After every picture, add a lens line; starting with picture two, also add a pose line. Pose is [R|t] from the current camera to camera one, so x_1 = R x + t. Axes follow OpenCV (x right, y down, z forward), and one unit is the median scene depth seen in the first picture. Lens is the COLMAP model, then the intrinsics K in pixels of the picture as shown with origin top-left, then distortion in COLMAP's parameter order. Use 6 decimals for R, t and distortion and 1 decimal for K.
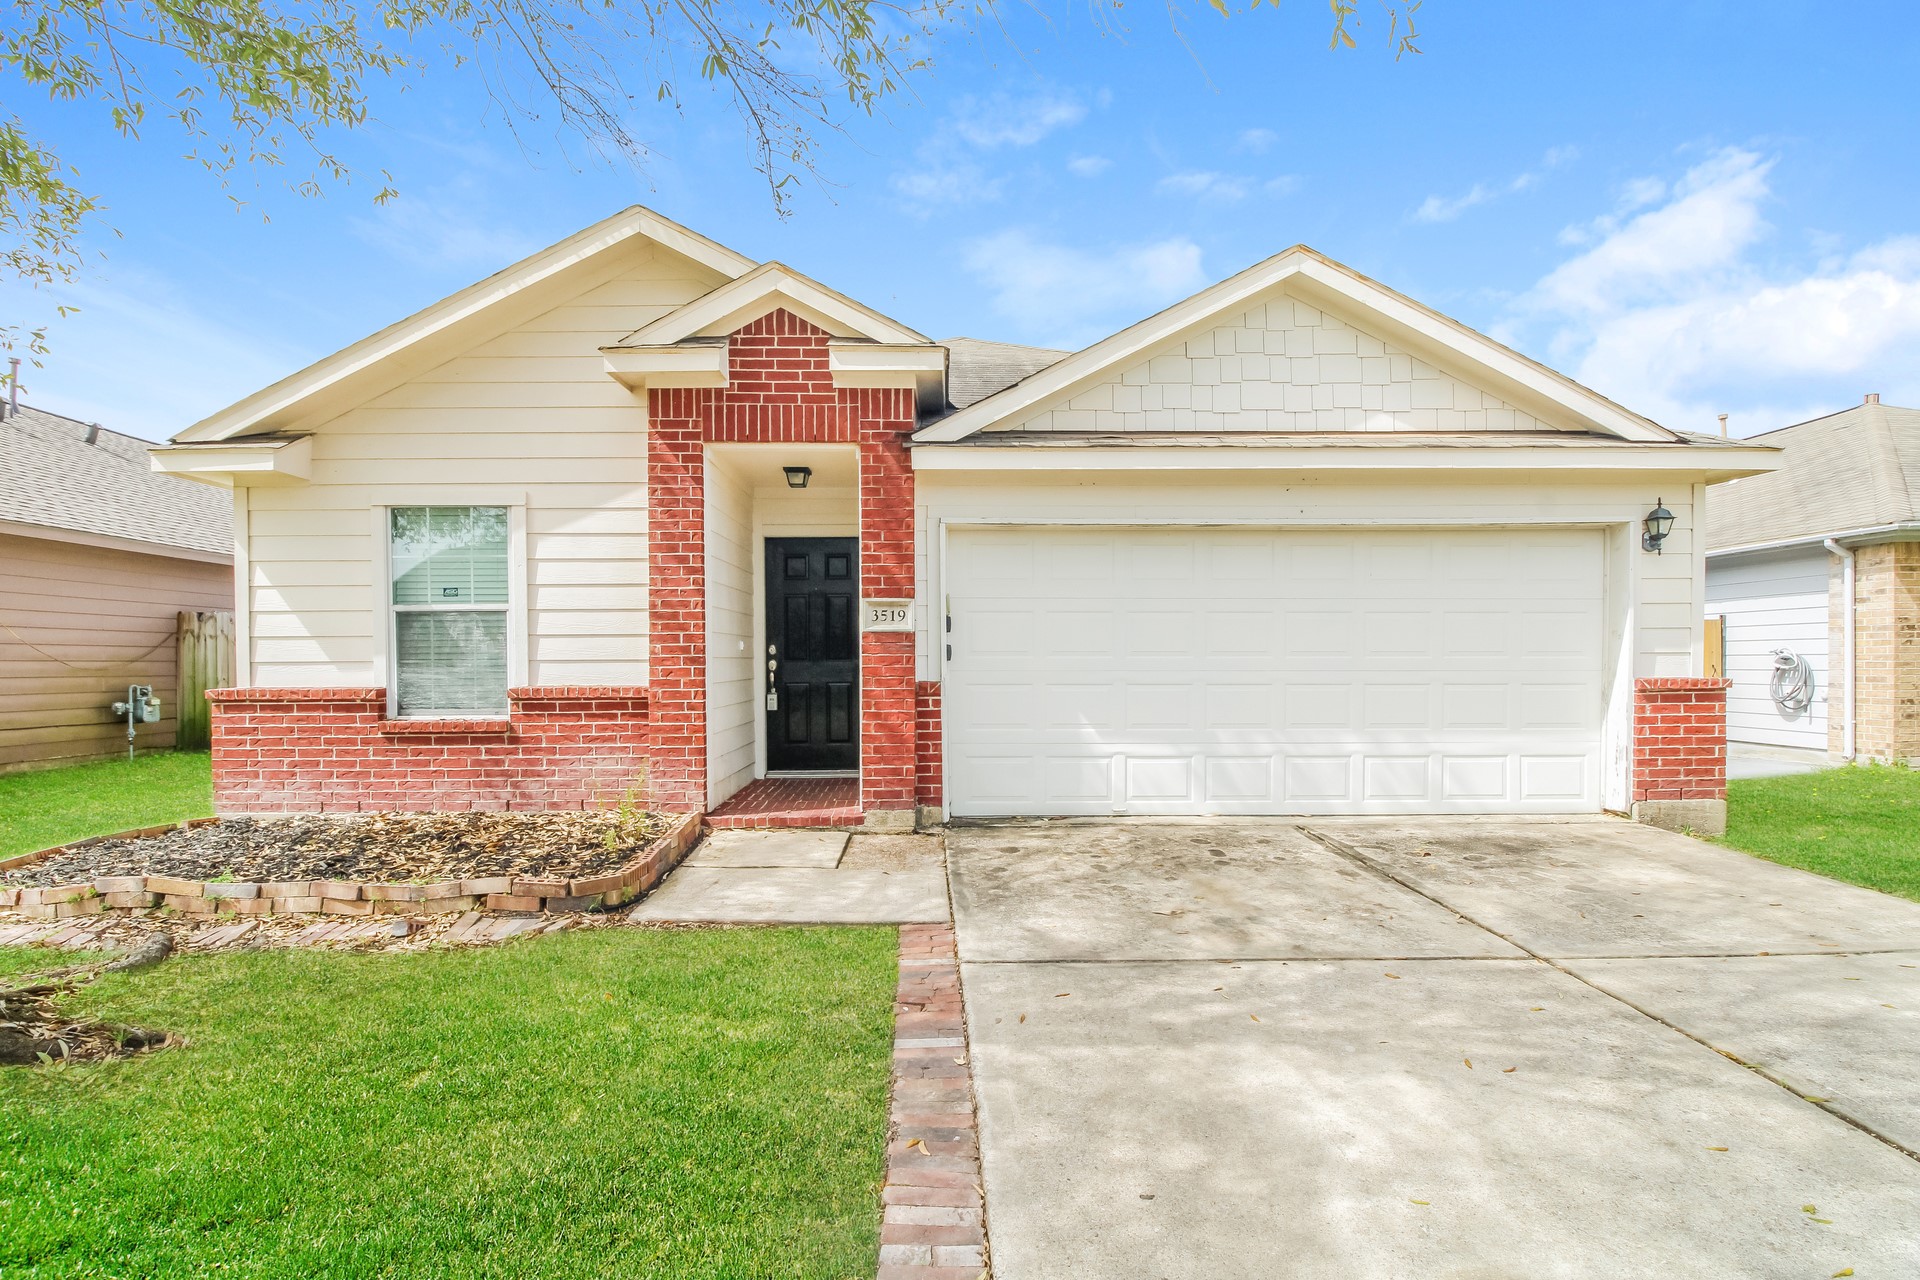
lens RADIAL K [[866.8, 0, 960.0], [0, 866.8, 640.0], [0, 0, 1]] dist [-0.015341, -0.001594]
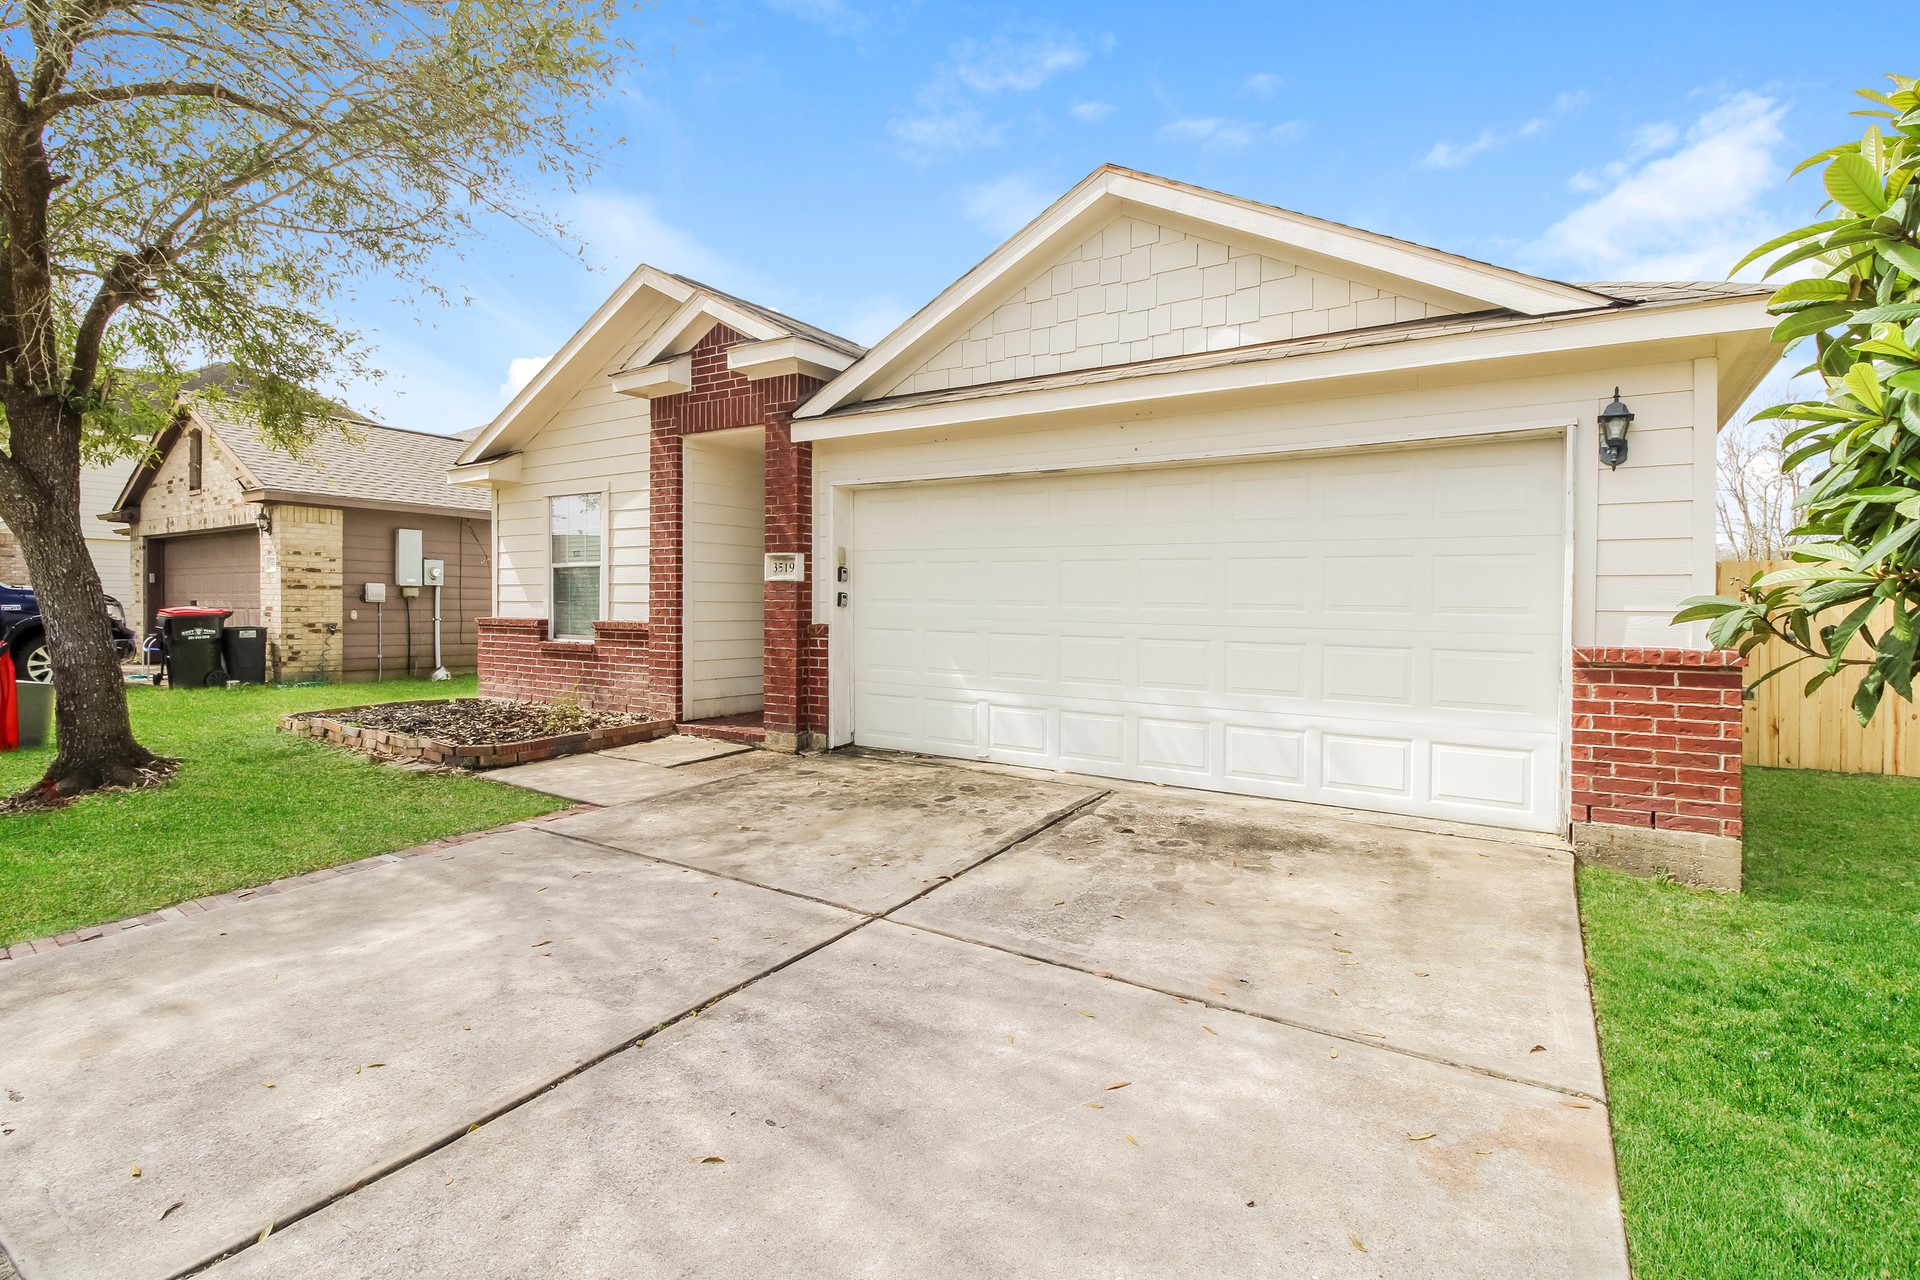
lens RADIAL K [[864.5, 0, 958.9], [0, 864.5, 587.3], [0, 0, 1]] dist [-0.014061, 0.000024]
pose [[0.843723, 0.003494, -0.536767, 0.742007], [-0.005515, 0.999982, -0.002159, -0.000013], [0.536750, 0.004782, 0.843728, 0.131561]]
